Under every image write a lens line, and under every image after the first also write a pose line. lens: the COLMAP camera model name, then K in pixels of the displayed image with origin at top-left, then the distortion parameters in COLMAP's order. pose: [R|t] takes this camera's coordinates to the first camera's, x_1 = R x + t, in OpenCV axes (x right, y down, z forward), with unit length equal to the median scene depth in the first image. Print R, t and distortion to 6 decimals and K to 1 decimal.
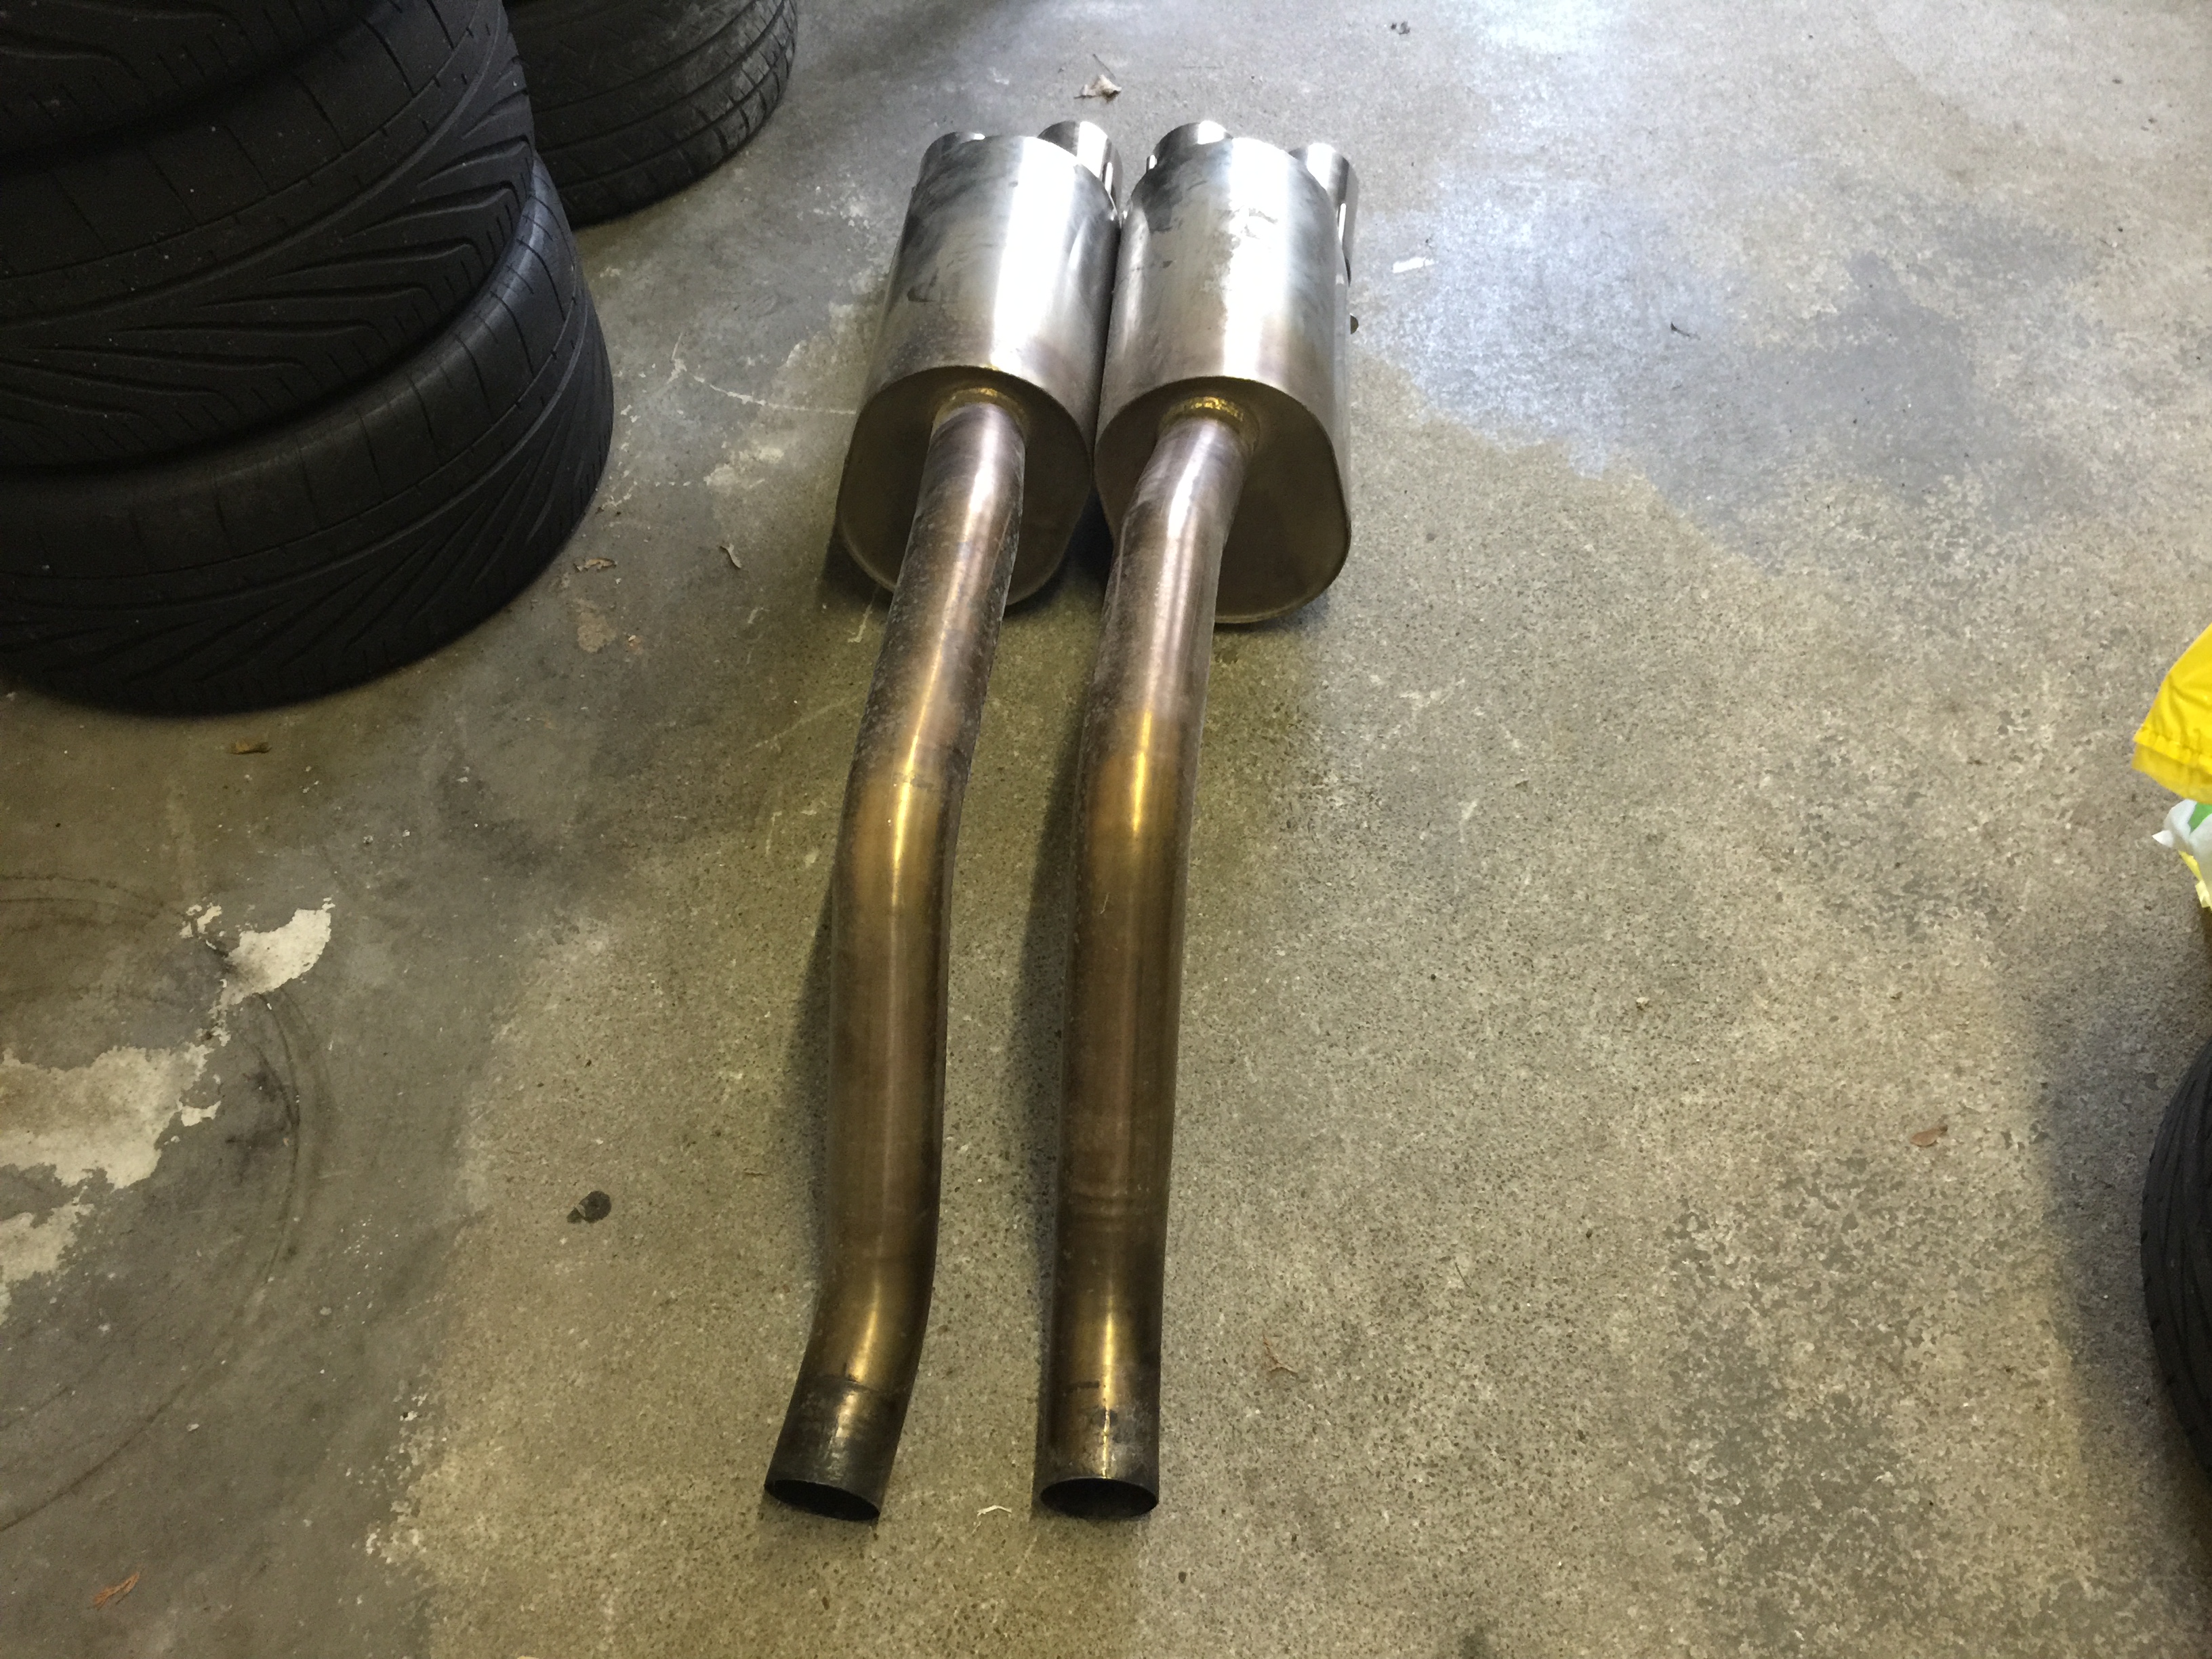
lens RADIAL K [[1902.9, 0, 1099.8], [0, 1902.9, 814.5], [0, 0, 1]] dist [0.088153, -0.125789]
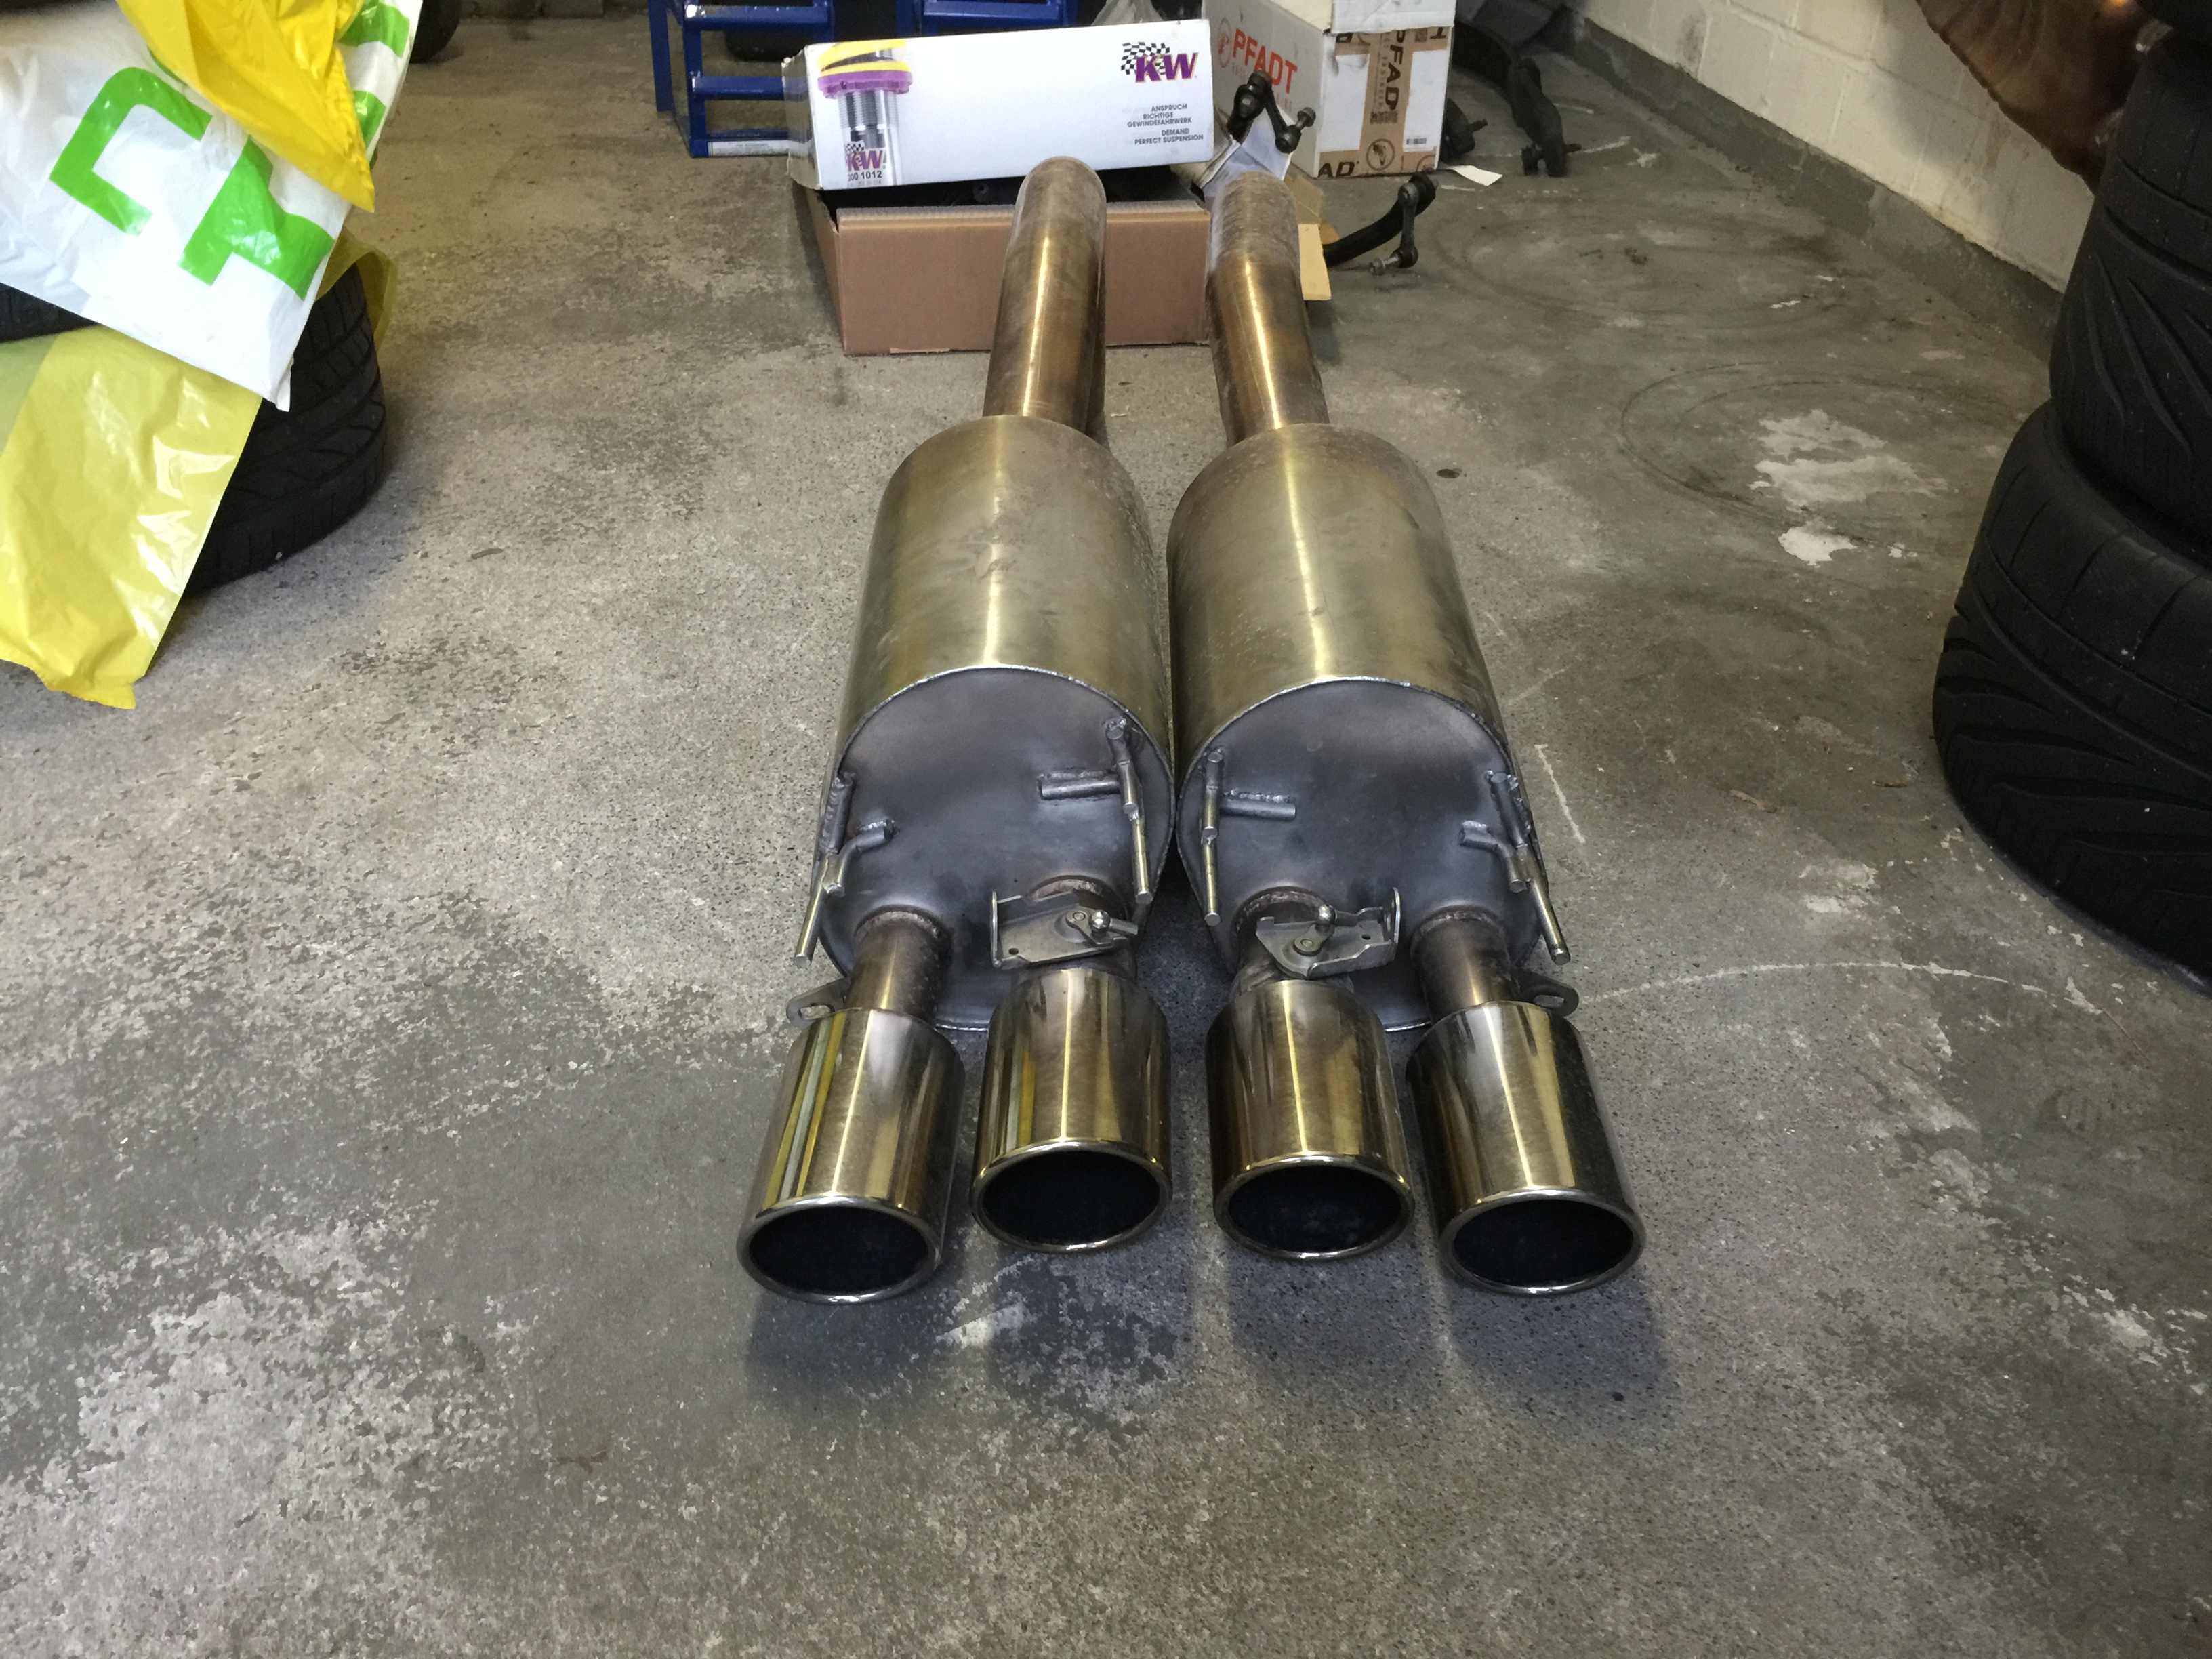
lens RADIAL K [[1902.9, 0, 1086.8], [0, 1902.9, 799.1], [0, 0, 1]] dist [0.088153, -0.125789]
pose [[-0.972726, 0.126233, -0.194603, 0.293937], [-0.185060, 0.083478, 0.979175, -1.068934], [0.139849, 0.988482, -0.057840, 1.214641]]
